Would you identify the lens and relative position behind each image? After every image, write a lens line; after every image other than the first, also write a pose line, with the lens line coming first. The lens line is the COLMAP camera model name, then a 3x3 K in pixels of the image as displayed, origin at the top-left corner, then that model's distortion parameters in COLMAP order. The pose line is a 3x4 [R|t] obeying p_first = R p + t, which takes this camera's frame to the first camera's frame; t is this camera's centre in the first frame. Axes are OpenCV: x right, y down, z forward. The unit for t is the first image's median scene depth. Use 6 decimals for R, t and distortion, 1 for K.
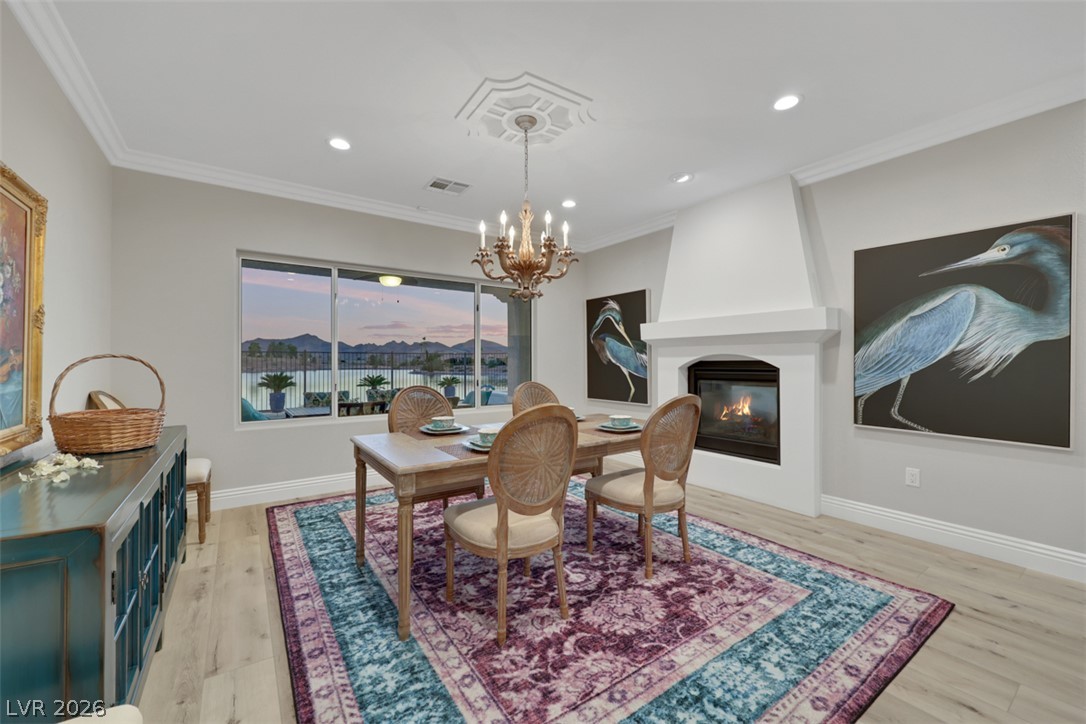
lens RADIAL K [[439.1, 0, 544.0], [0, 439.1, 355.4], [0, 0, 1]] dist [0.000094, 0.000008]
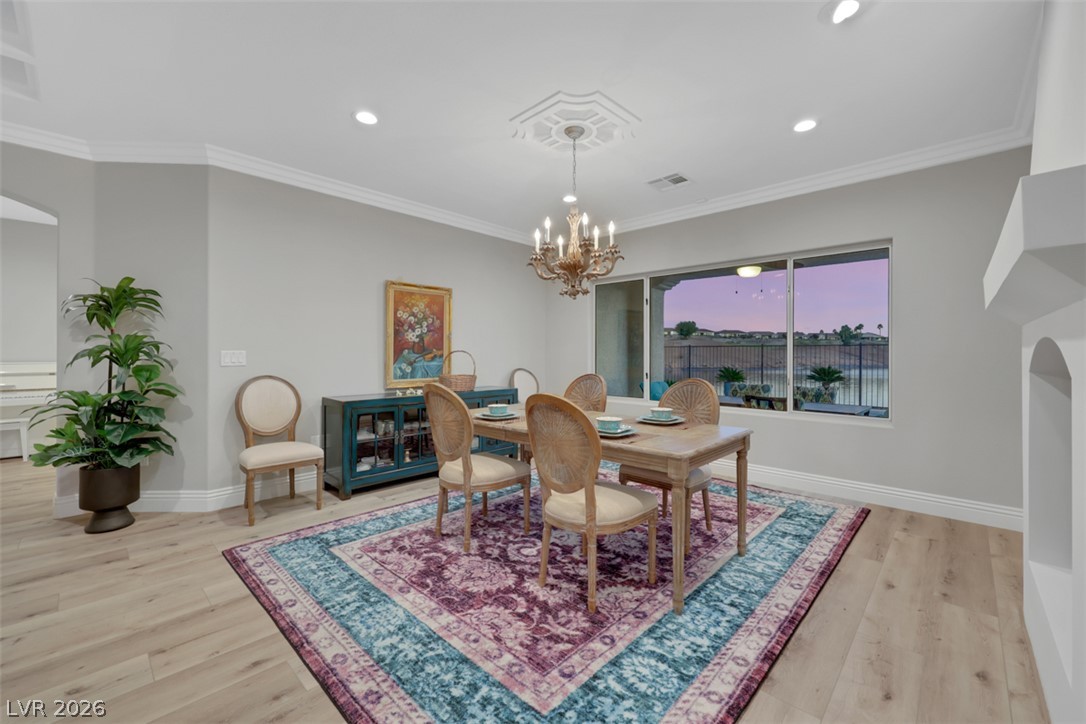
lens RADIAL K [[441.2, 0, 543.7], [0, 441.2, 359.2], [0, 0, 1]] dist [-0.001645, -0.000160]
pose [[0.198970, 0.014289, -0.979901, 1.205503], [0.009033, 0.999824, 0.016414, 0.006507], [0.979964, -0.012117, 0.198806, 0.855439]]
